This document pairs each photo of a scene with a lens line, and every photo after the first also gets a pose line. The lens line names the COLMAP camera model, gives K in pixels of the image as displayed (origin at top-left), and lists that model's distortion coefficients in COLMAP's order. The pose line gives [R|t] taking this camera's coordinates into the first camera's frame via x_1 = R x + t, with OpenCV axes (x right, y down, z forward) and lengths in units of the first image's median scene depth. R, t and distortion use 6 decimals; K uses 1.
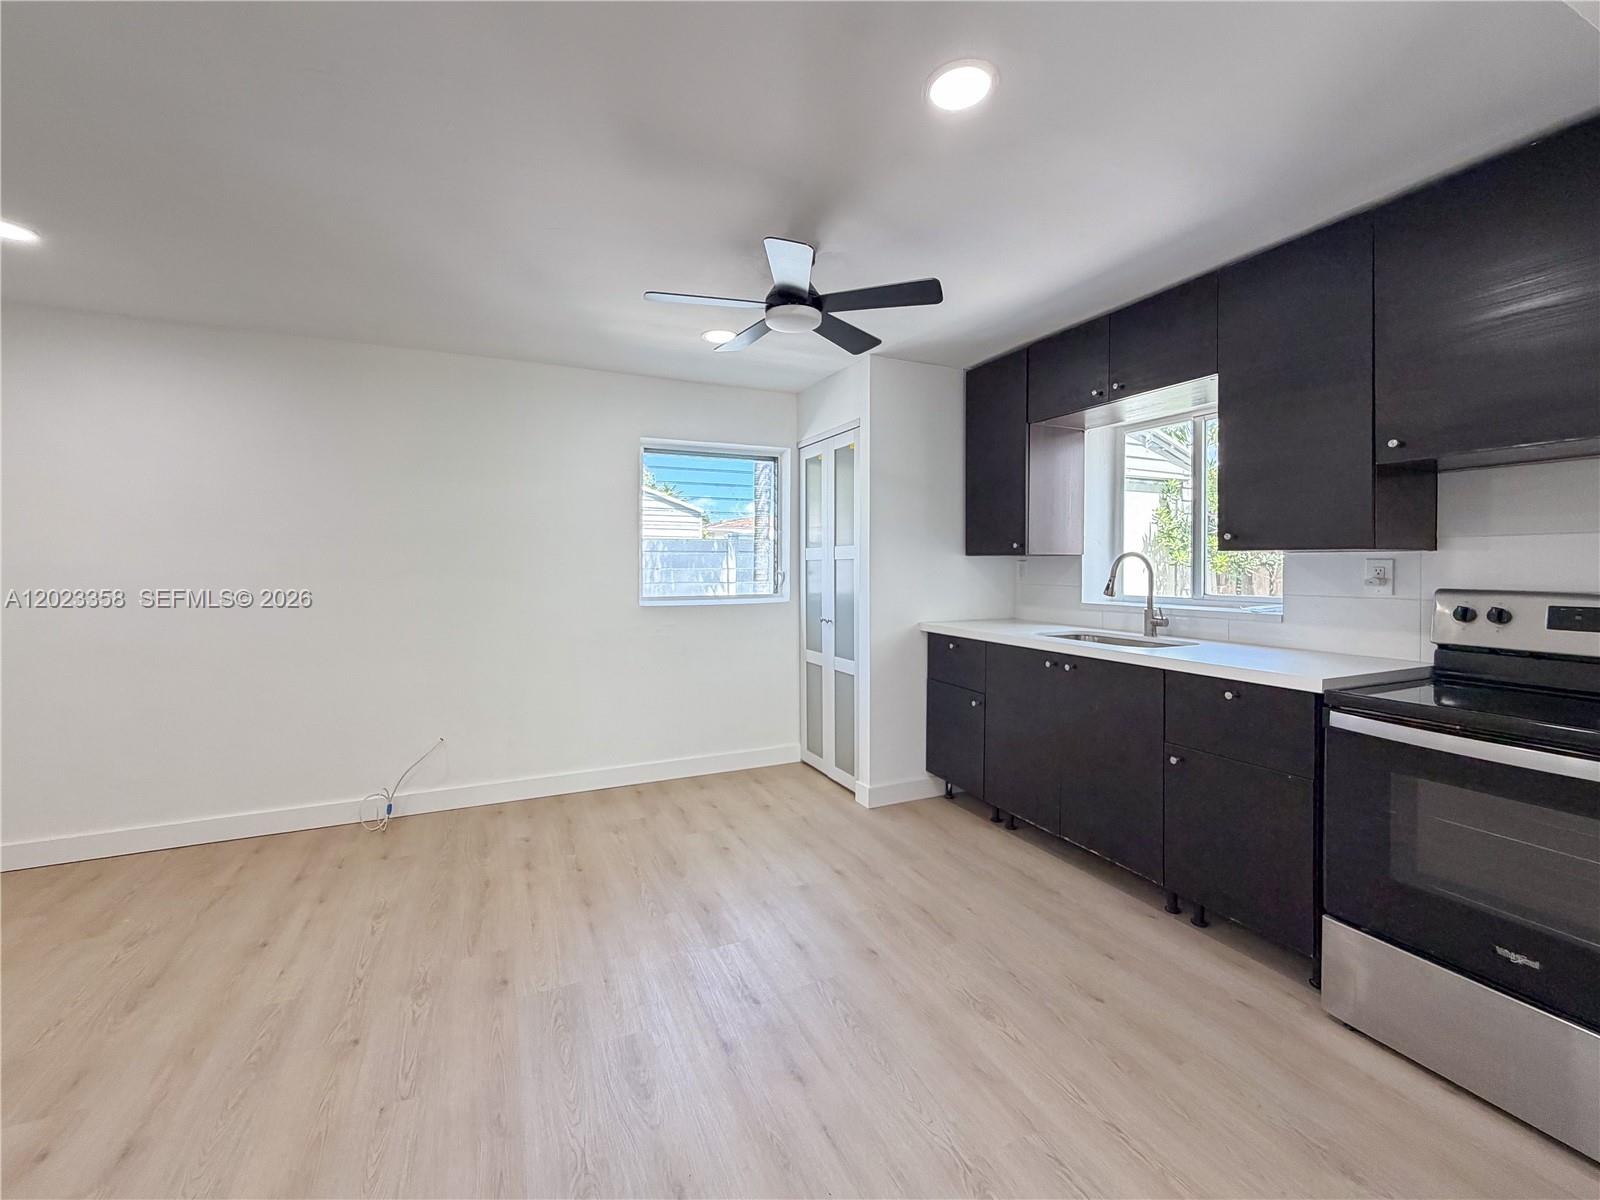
lens RADIAL K [[663.9, 0, 779.6], [0, 663.9, 569.0], [0, 0, 1]] dist [-0.000312, 0.000328]
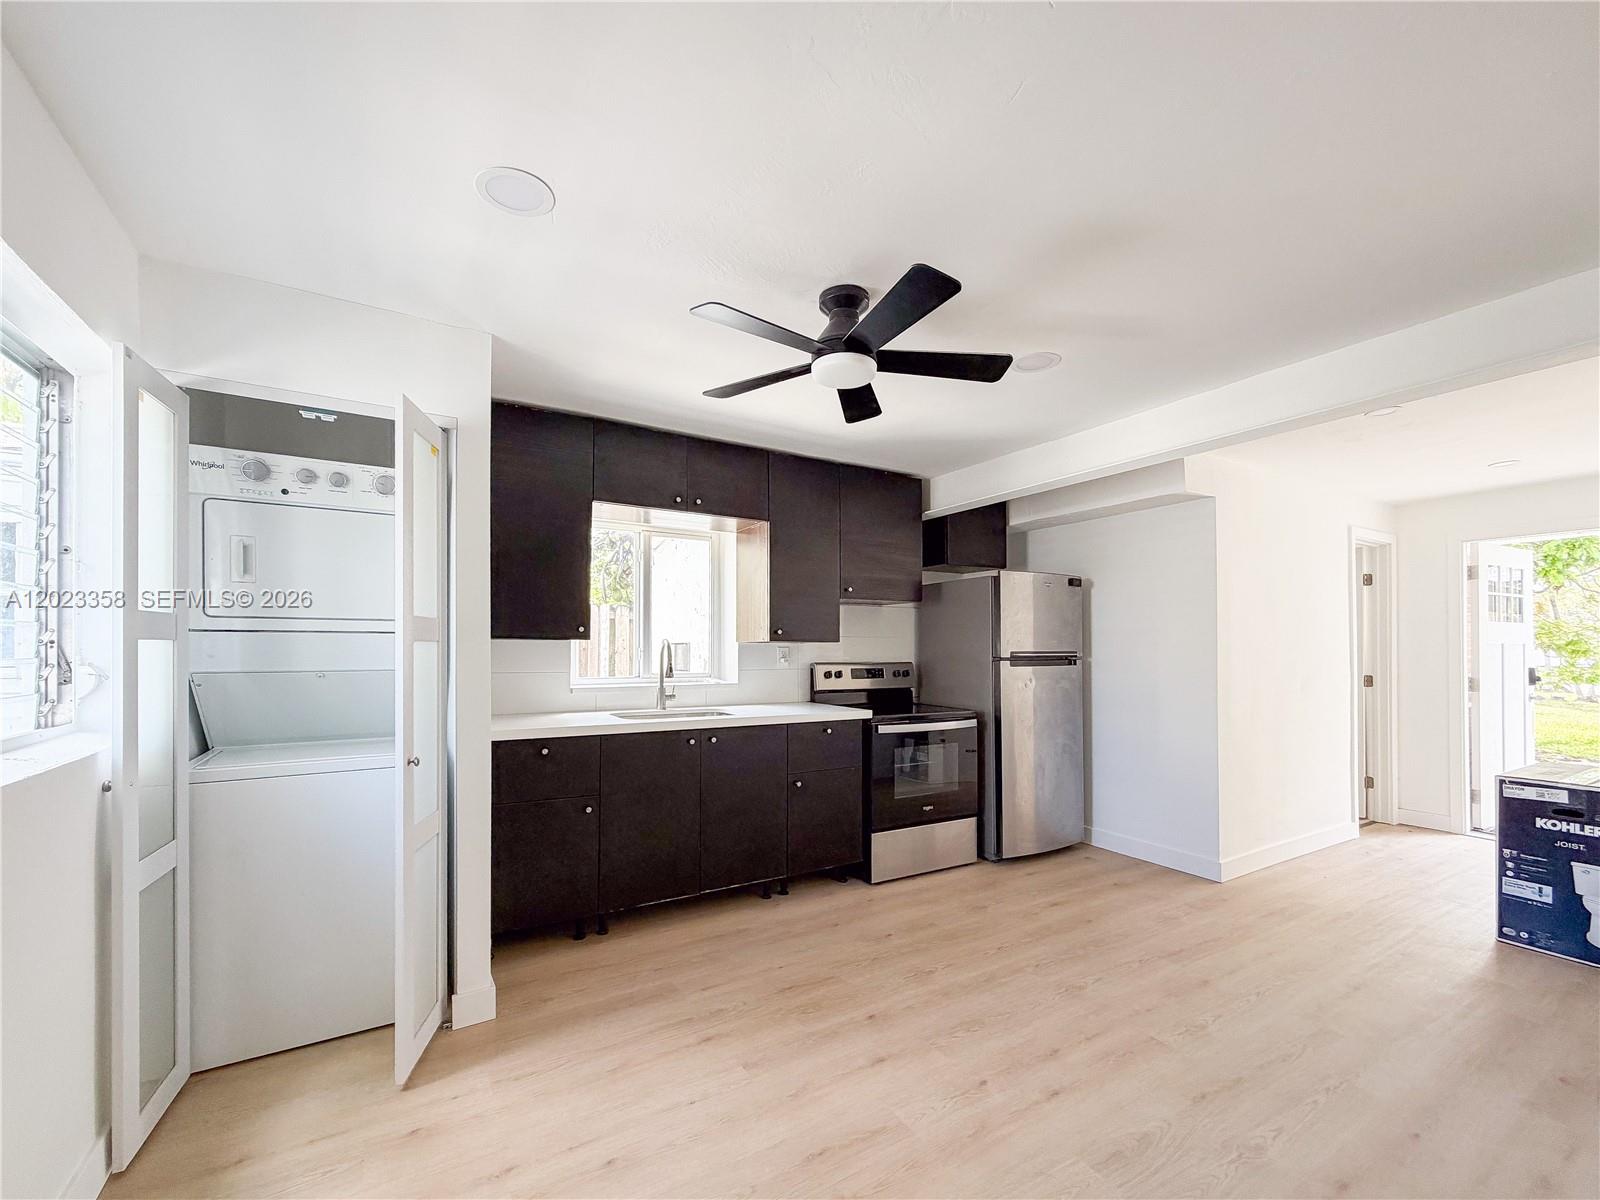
lens RADIAL K [[645.2, 0, 803.3], [0, 645.2, 645.4], [0, 0, 1]] dist [0.001928, 0.000180]
pose [[-0.127404, 0.003548, 0.991845, -0.651818], [-0.000334, 0.999993, -0.003620, -0.010418], [-0.991851, -0.000793, -0.127402, 0.927867]]
